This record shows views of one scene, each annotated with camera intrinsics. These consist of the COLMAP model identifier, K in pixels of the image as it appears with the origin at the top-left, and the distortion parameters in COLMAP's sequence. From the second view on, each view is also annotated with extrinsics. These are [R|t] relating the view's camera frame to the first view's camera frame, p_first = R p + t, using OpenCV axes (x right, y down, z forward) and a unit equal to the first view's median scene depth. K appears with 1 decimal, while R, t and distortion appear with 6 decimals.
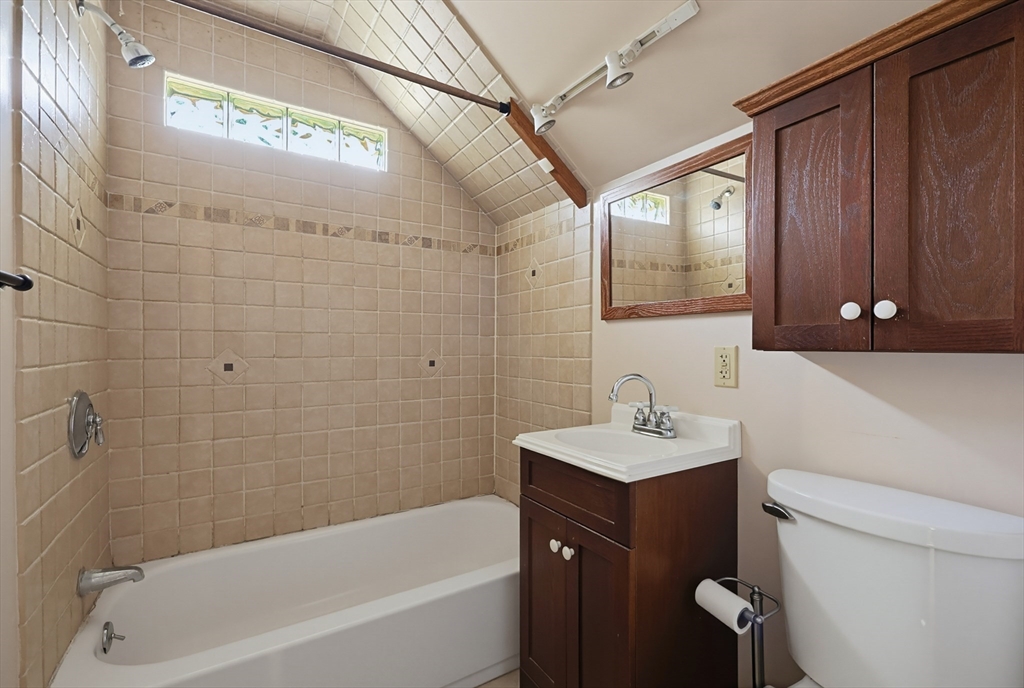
lens RADIAL K [[442.1, 0, 514.2], [0, 442.1, 344.2], [0, 0, 1]] dist [0.001722, 0.000206]
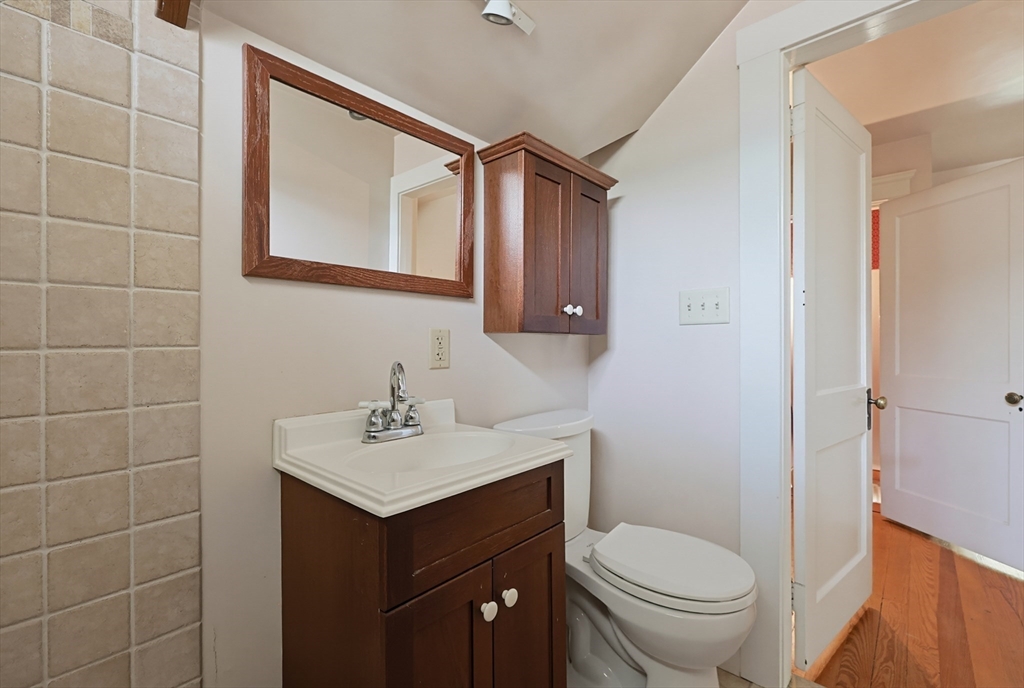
lens RADIAL K [[442.1, 0, 516.1], [0, 442.1, 344.9], [0, 0, 1]] dist [0.001722, 0.000206]
pose [[-0.263149, -0.004665, 0.964744, -0.557309], [-0.004319, 0.999984, 0.003657, 0.037190], [-0.964745, -0.003204, -0.263165, 1.094365]]
